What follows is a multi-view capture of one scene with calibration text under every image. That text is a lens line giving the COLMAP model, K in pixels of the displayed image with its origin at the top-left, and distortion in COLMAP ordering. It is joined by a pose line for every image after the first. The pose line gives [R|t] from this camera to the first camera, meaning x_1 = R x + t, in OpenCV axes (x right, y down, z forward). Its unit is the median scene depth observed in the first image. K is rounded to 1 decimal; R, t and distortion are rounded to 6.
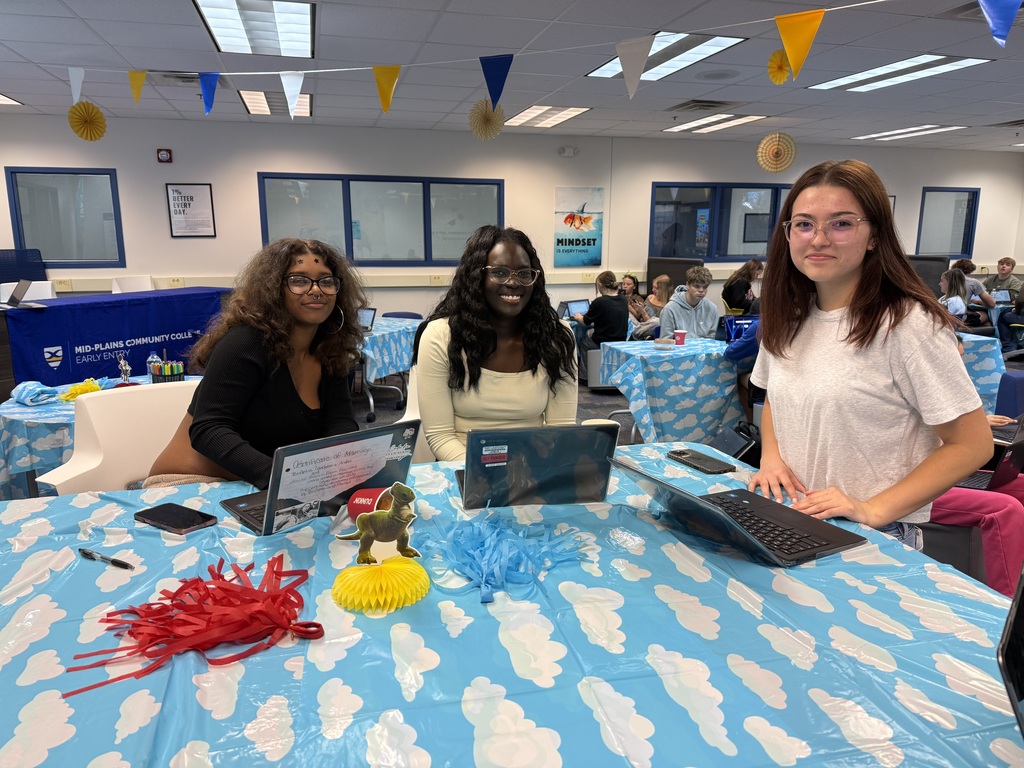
lens RADIAL K [[719.0, 0, 511.6], [0, 719.0, 385.7], [0, 0, 1]] dist [0.002806, 0.000158]
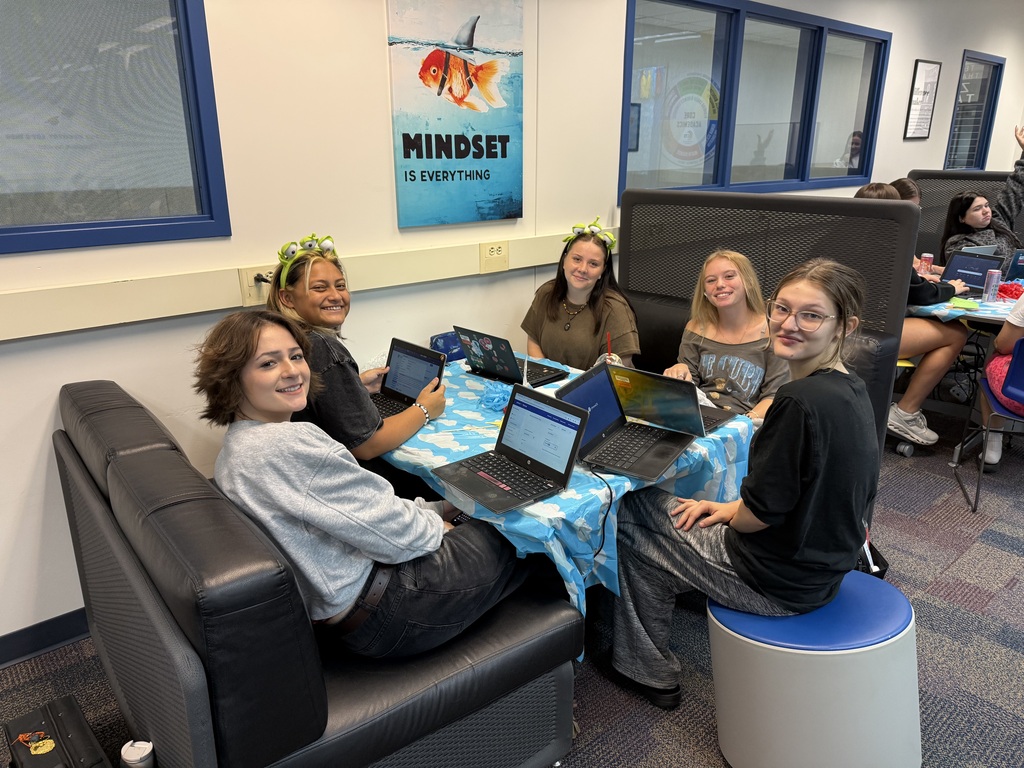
lens RADIAL K [[719.0, 0, 511.5], [0, 719.0, 382.1], [0, 0, 1]] dist [0.002806, 0.000158]
pose [[0.897385, -0.132526, 0.420877, -0.035166], [0.081988, 0.987301, 0.136069, -0.138730], [-0.433565, -0.087599, 0.896854, 0.698459]]
